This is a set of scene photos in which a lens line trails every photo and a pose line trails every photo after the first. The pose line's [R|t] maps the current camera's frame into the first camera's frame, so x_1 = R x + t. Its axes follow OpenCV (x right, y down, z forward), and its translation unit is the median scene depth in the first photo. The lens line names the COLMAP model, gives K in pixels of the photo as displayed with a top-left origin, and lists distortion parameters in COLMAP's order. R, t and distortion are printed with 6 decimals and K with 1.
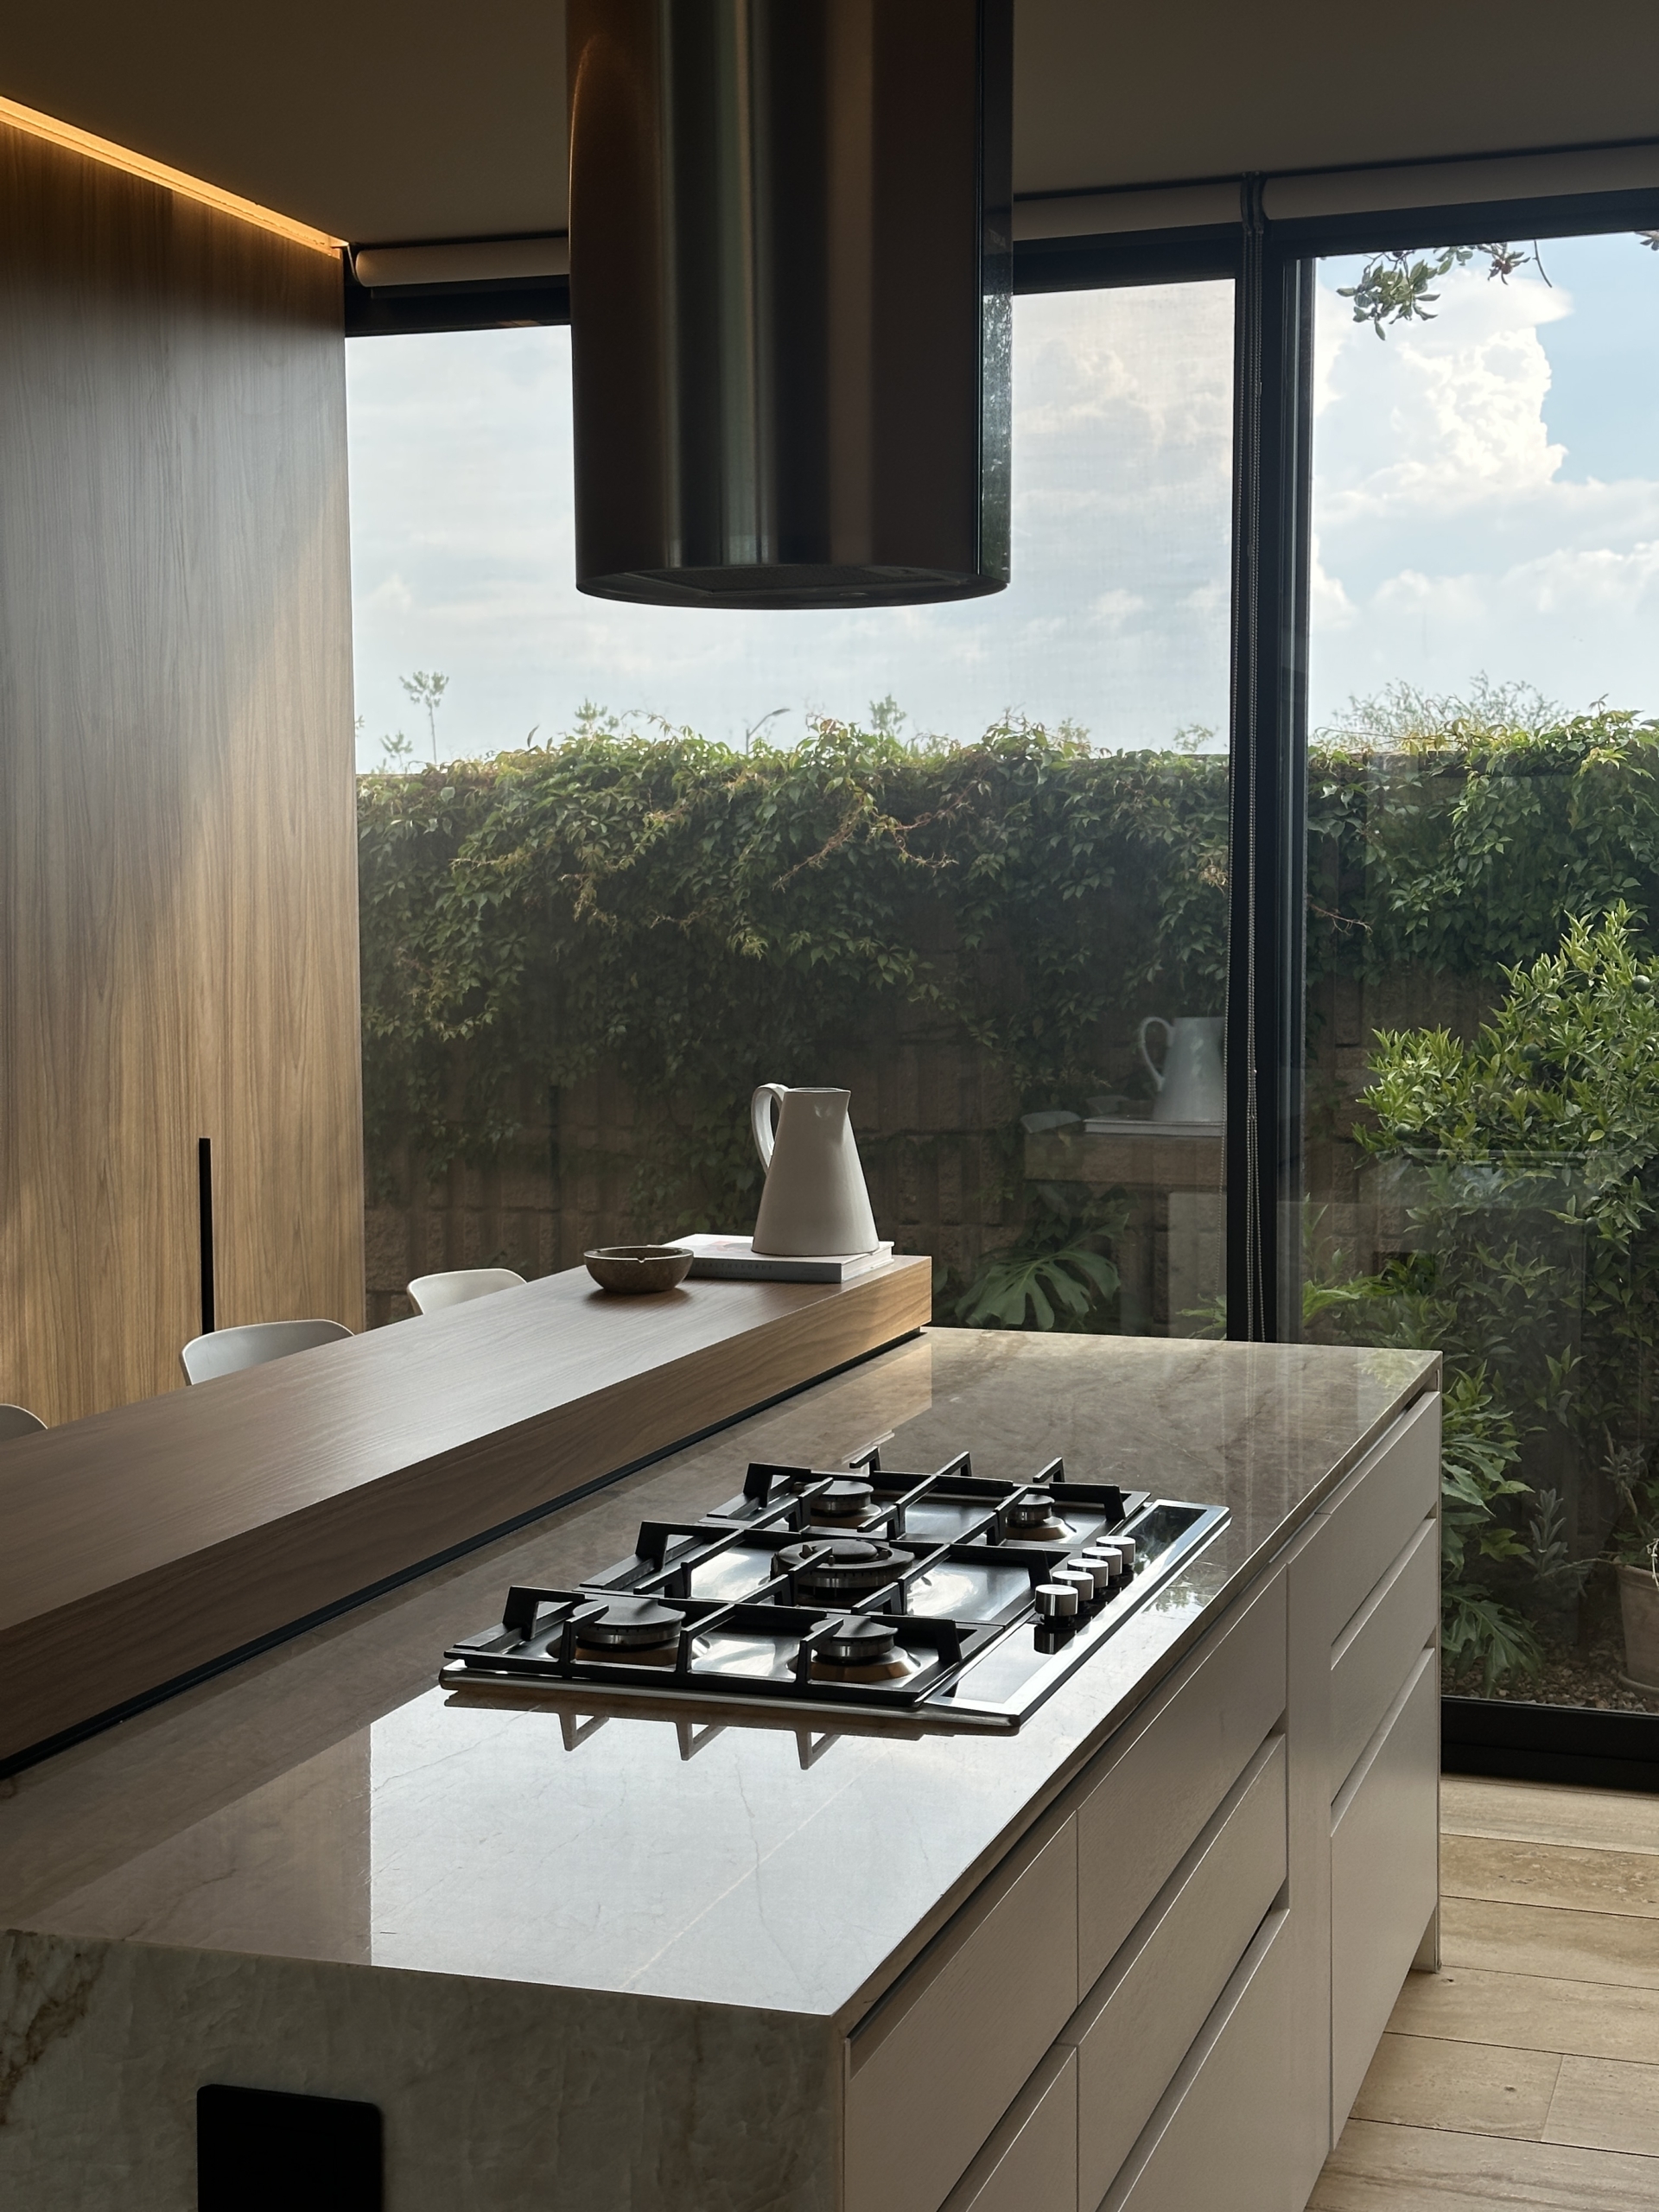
lens RADIAL K [[3097.3, 0, 829.9], [0, 3097.3, 1111.1], [0, 0, 1]] dist [0.132491, 0.000000]
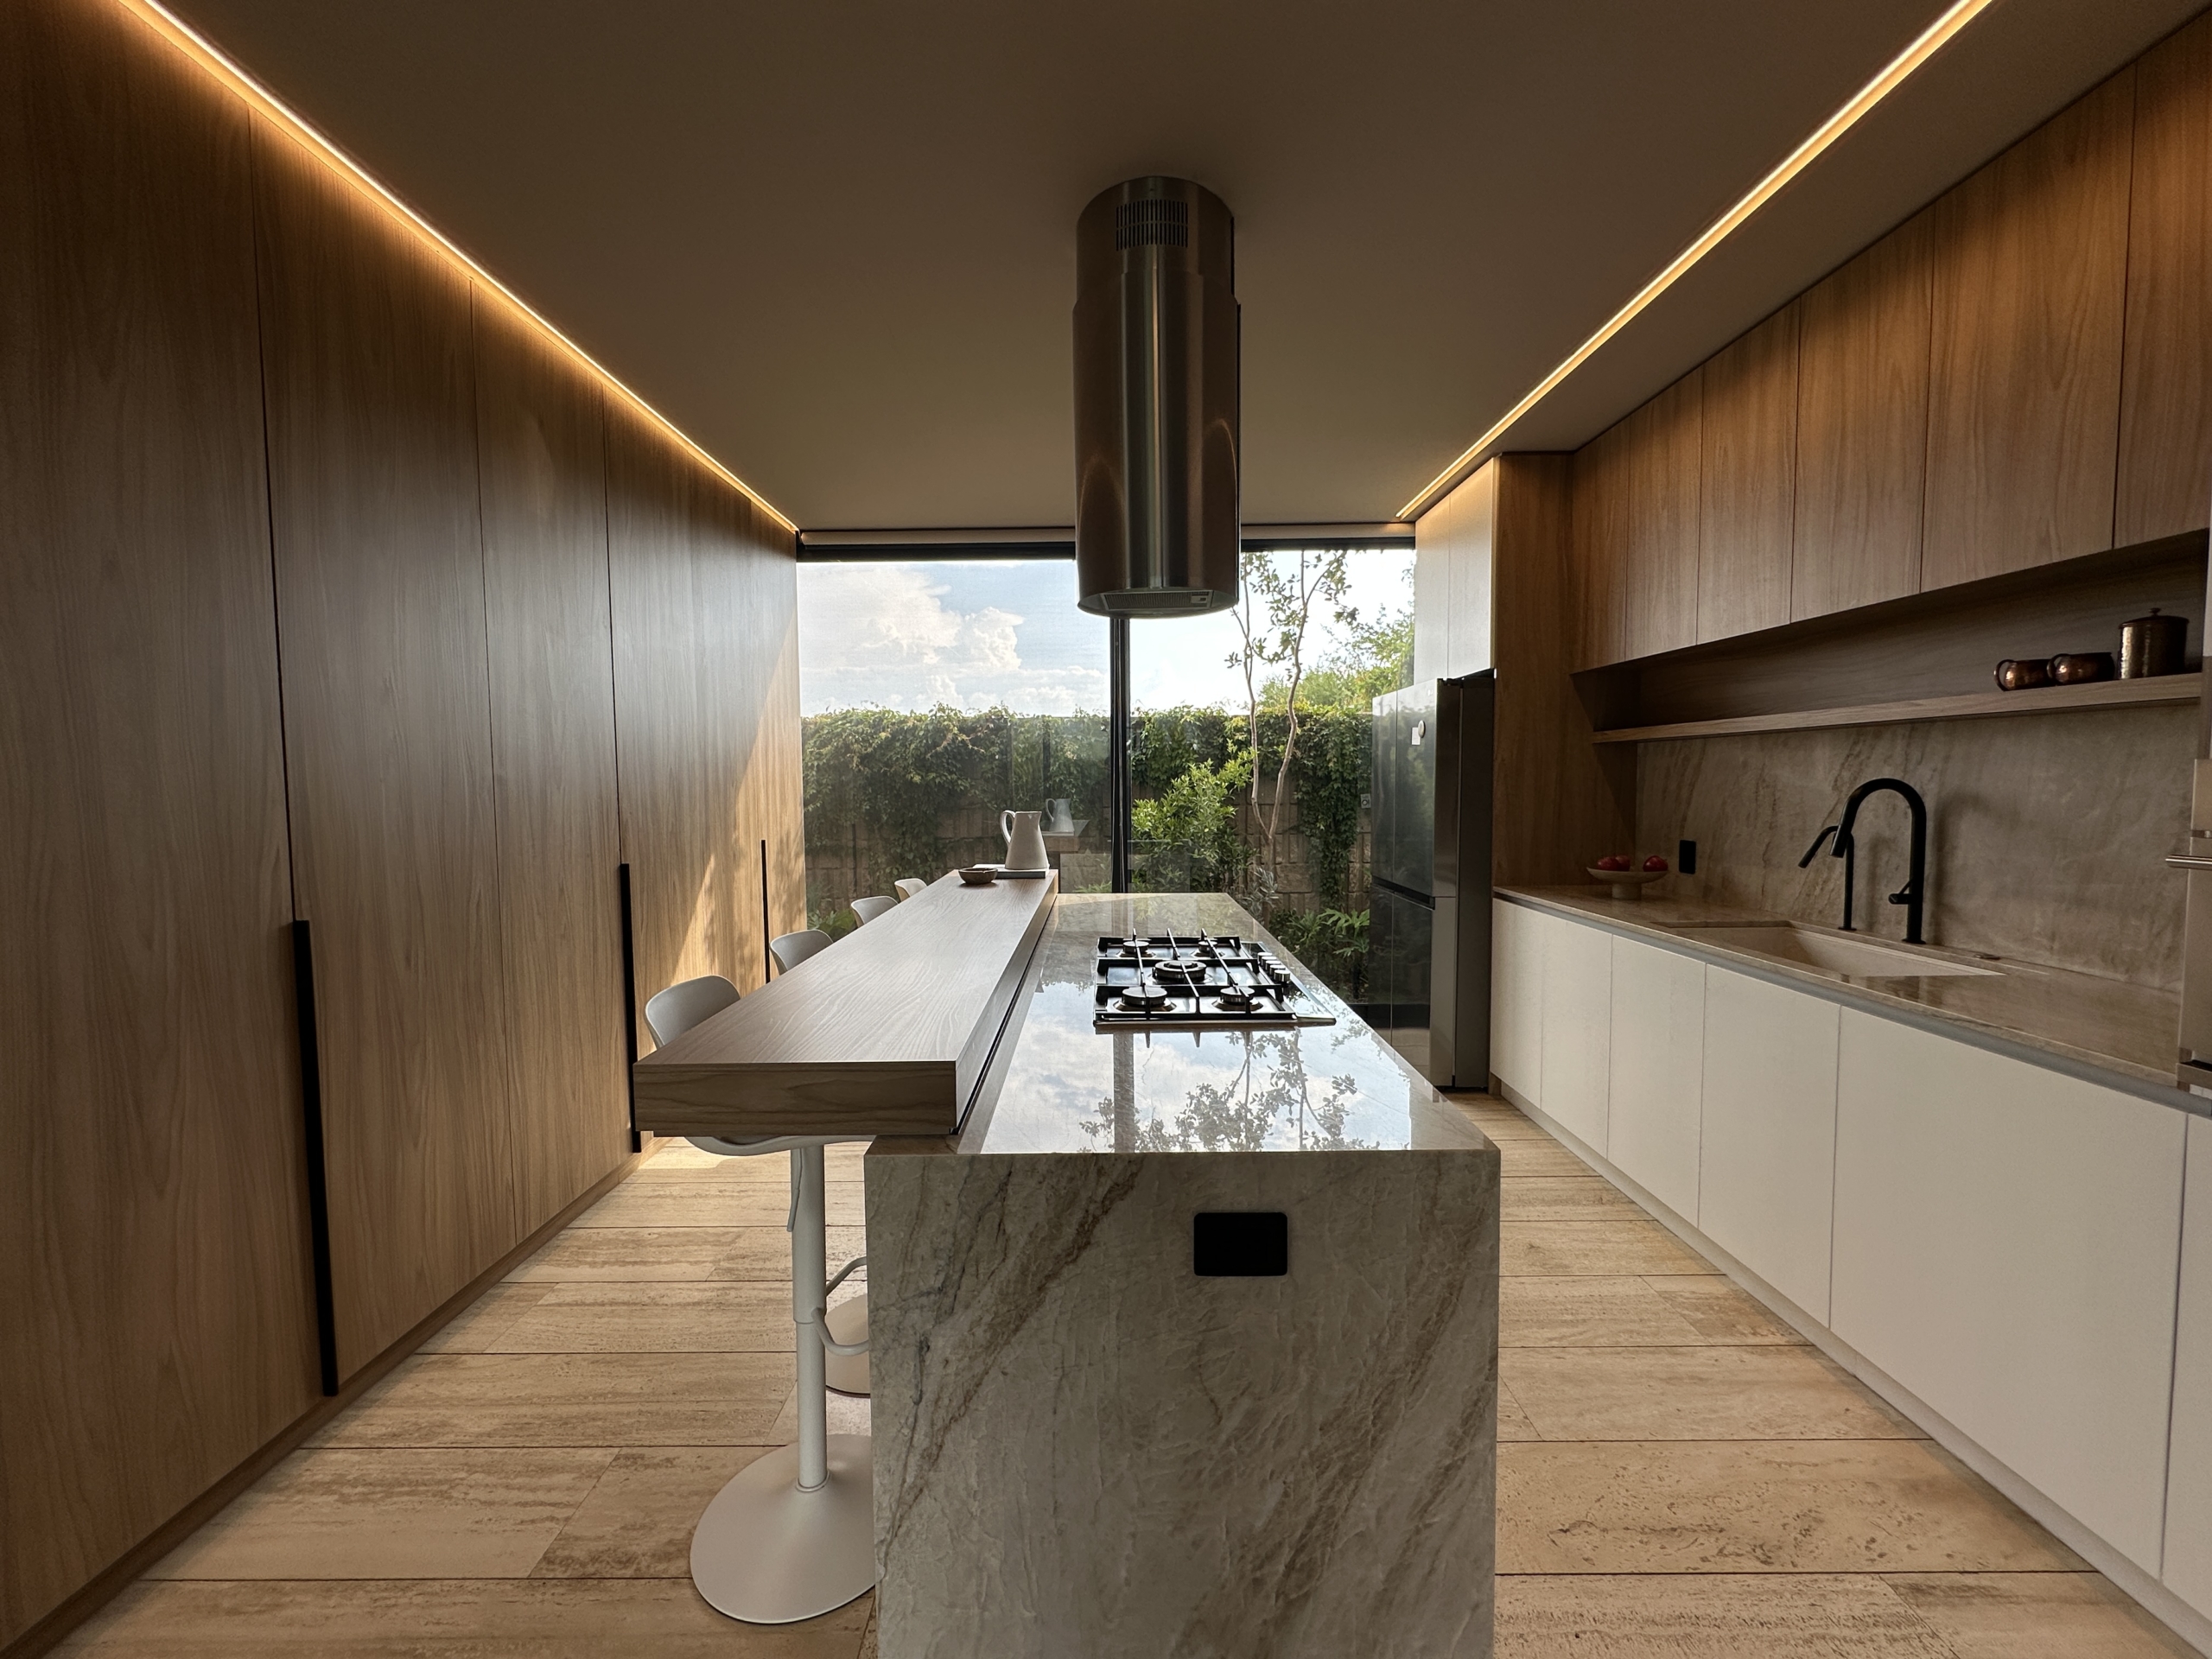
lens RADIAL K [[888.8, 0, 1107.7], [0, 888.8, 816.5], [0, 0, 1]] dist [0.015113, -0.000056]
pose [[0.947354, -0.018867, 0.319632, -0.203172], [0.029157, 0.999198, -0.027439, 0.022942], [-0.318858, 0.035314, 0.947145, 0.194722]]
